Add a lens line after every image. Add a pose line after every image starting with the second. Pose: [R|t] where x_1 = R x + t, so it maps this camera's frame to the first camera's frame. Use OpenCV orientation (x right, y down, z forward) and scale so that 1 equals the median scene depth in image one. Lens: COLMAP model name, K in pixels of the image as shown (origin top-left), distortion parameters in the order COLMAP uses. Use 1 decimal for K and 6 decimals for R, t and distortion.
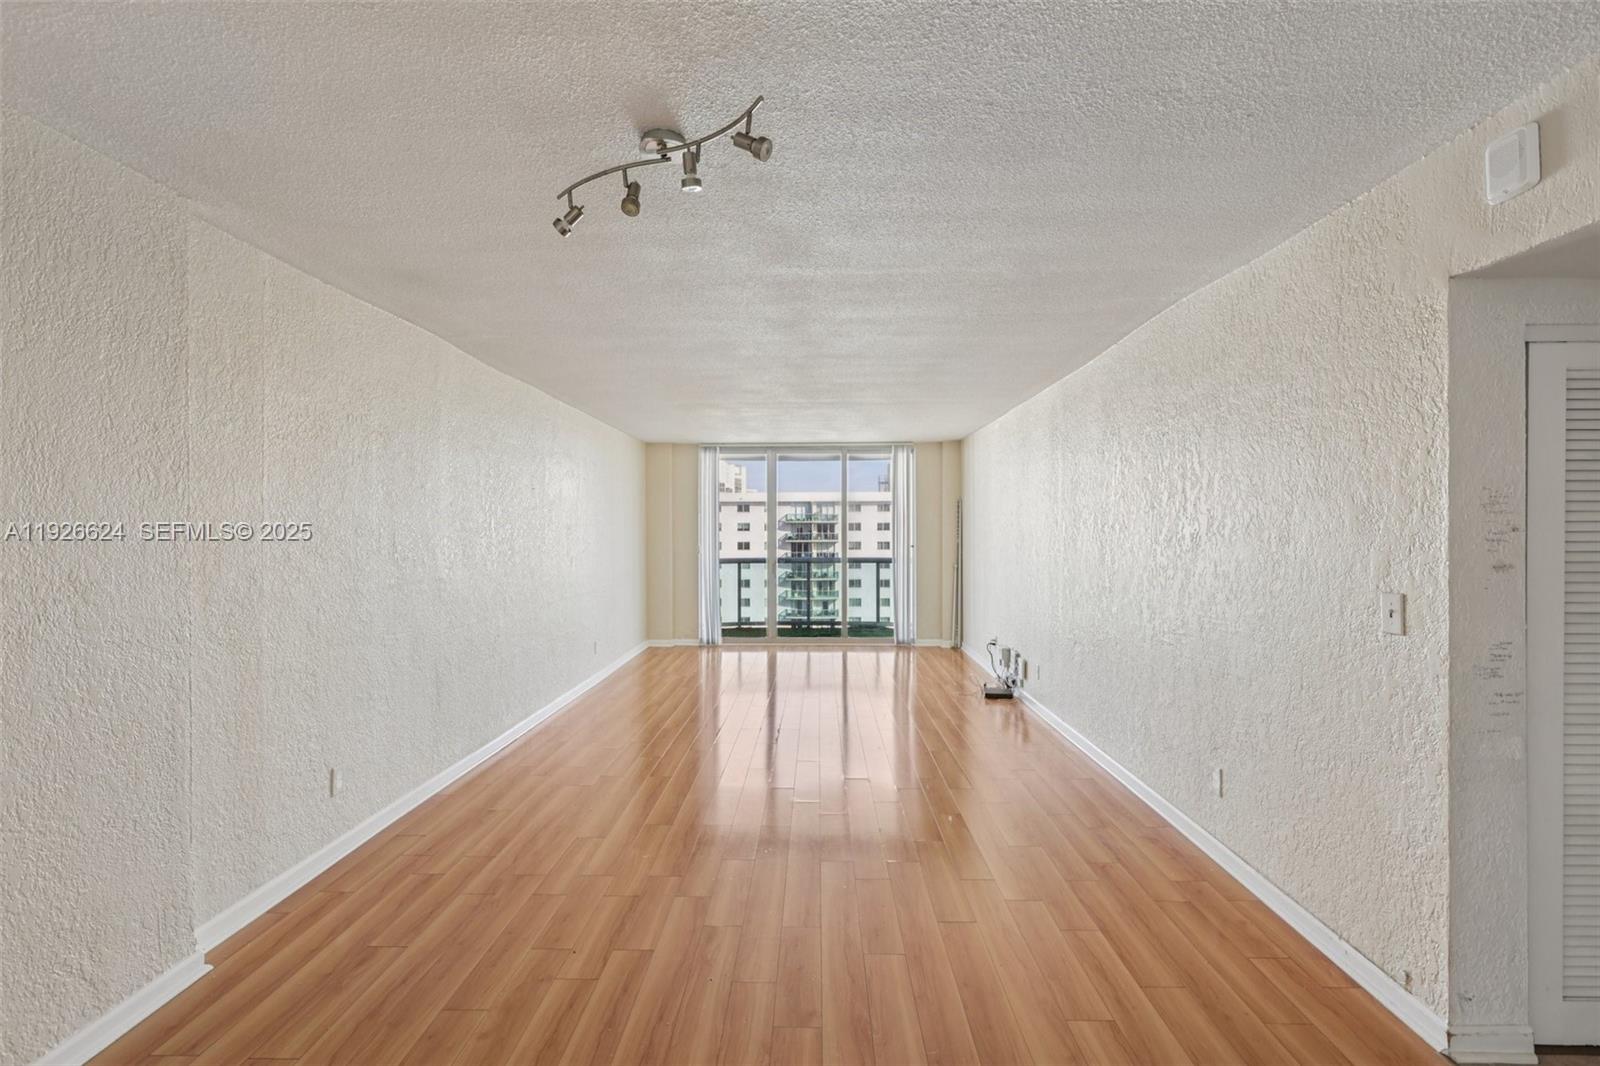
lens RADIAL K [[719.6, 0, 789.9], [0, 719.6, 533.3], [0, 0, 1]] dist [-0.003999, 0.002618]
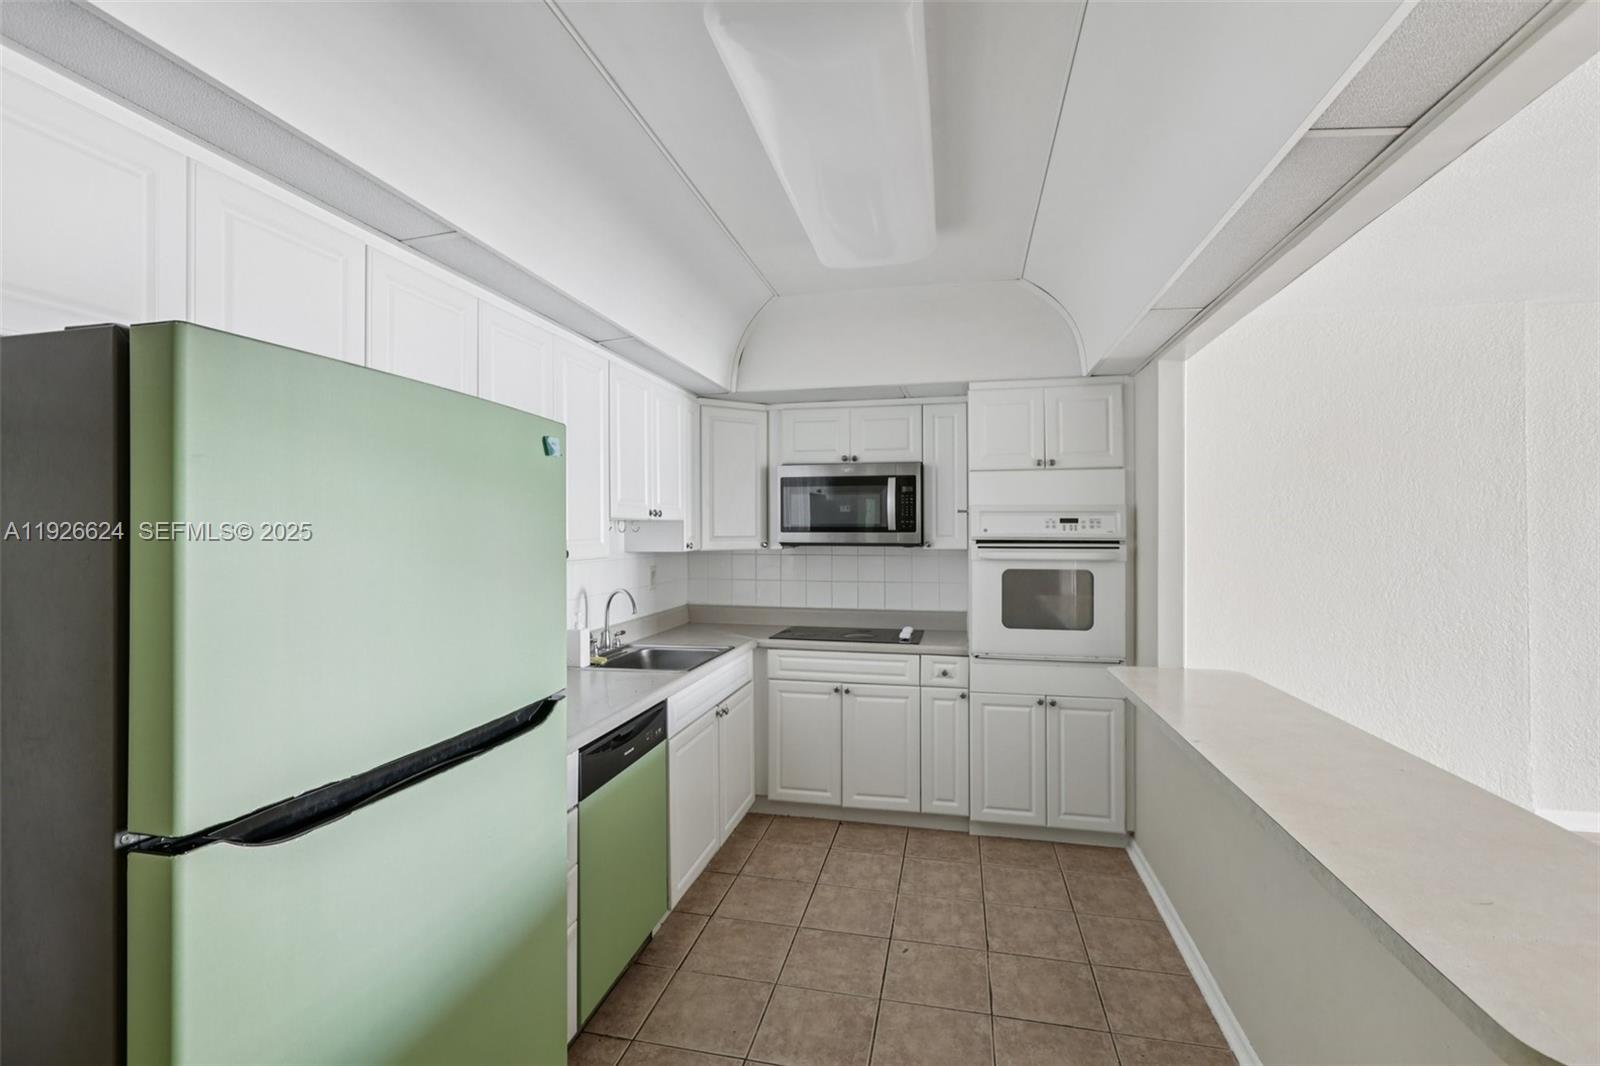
lens RADIAL K [[719.6, 0, 796.2], [0, 719.6, 536.1], [0, 0, 1]] dist [-0.003999, 0.002618]
pose [[-0.176213, -0.006586, -0.984330, 0.244553], [-0.003180, 0.999976, -0.006121, 0.008379], [0.984347, 0.002051, -0.176230, -0.058586]]
